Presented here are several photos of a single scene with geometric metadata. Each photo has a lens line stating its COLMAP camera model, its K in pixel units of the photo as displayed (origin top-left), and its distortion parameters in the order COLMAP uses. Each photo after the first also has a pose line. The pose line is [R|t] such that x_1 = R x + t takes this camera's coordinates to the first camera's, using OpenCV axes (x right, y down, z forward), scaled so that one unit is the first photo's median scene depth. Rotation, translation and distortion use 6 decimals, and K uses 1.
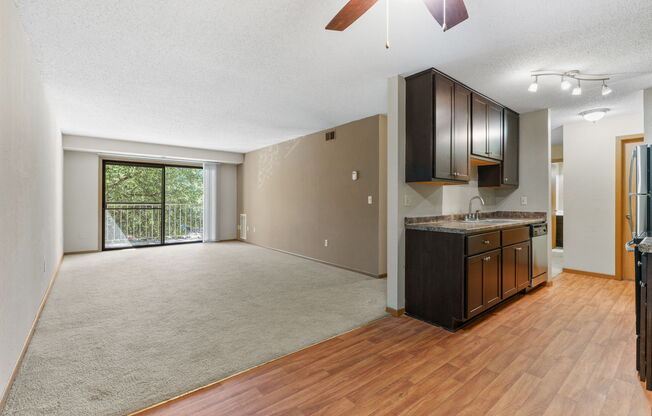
lens RADIAL K [[294.8, 0, 328.6], [0, 294.8, 200.6], [0, 0, 1]] dist [-0.006994, 0.000449]
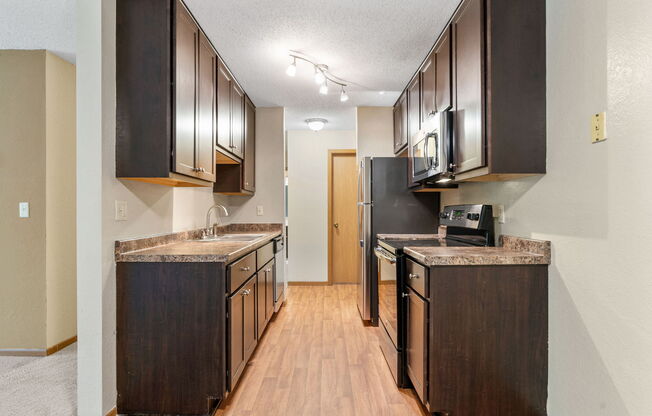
lens RADIAL K [[352.3, 0, 324.7], [0, 352.3, 212.7], [0, 0, 1]] dist [0.004561, -0.000178]
pose [[0.646284, -0.007335, 0.763062, 0.010041], [0.003401, 0.999972, 0.006732, 0.000662], [-0.763090, -0.001756, 0.646290, 0.271737]]
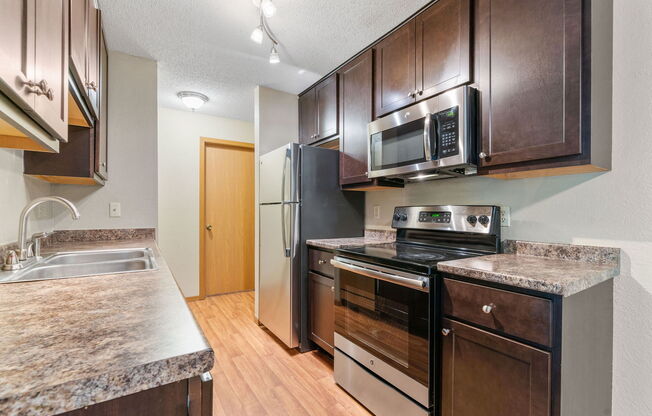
lens RADIAL K [[294.8, 0, 327.4], [0, 294.8, 214.2], [0, 0, 1]] dist [-0.006994, 0.000449]
pose [[0.129919, -0.010515, 0.991469, 0.223990], [-0.005434, 0.999921, 0.011317, 0.001669], [-0.991510, -0.006857, 0.129851, 0.722438]]
